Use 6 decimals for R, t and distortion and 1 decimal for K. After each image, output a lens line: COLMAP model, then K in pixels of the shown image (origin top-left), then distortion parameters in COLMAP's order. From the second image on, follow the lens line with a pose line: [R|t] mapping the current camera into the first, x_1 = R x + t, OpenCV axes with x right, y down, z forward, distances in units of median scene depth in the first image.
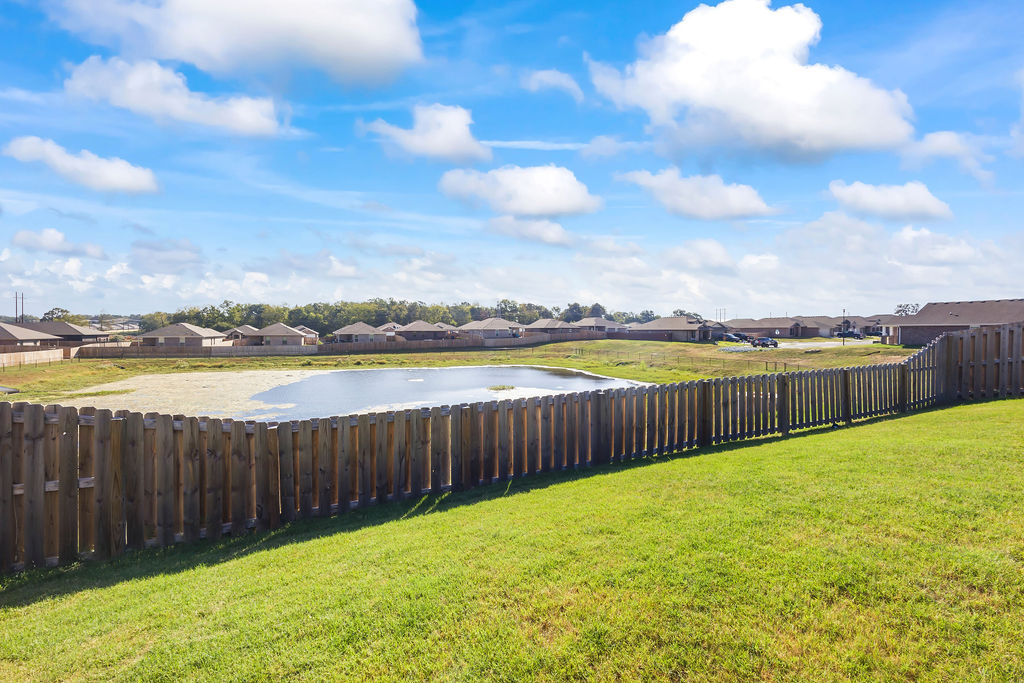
lens RADIAL K [[414.2, 0, 515.4], [0, 414.2, 333.5], [0, 0, 1]] dist [-0.001240, 0.000167]
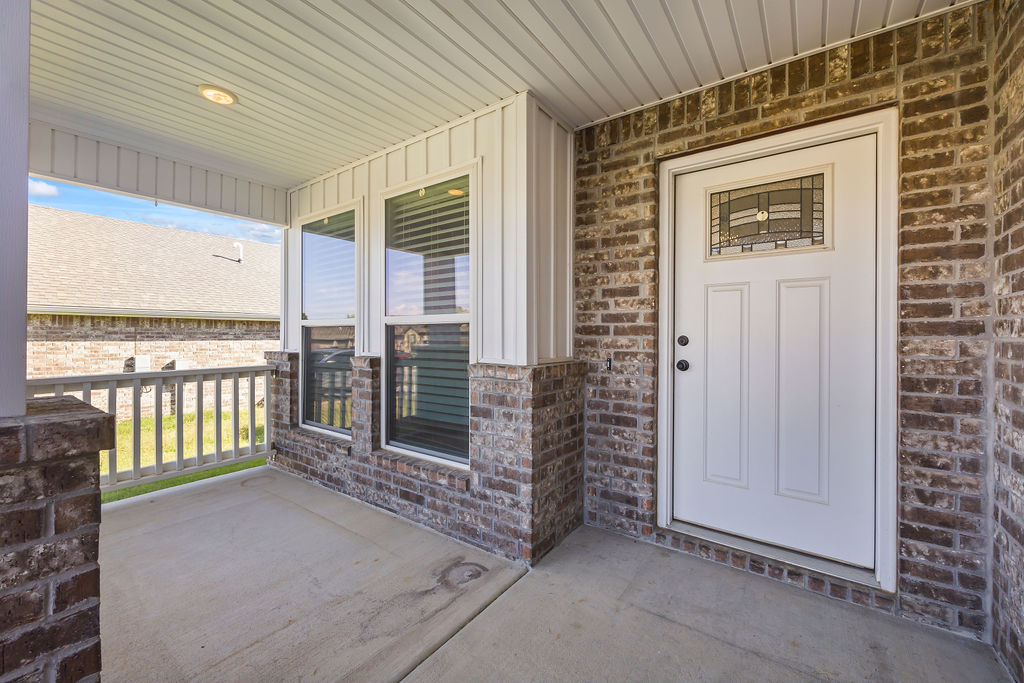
lens RADIAL K [[414.2, 0, 518.5], [0, 414.2, 339.0], [0, 0, 1]] dist [-0.001240, 0.000167]
pose [[0.999902, 0.003052, -0.013695, 1.718504], [-0.002999, 0.999988, 0.003945, 0.435260], [0.013707, -0.003904, 0.999898, -1.262397]]
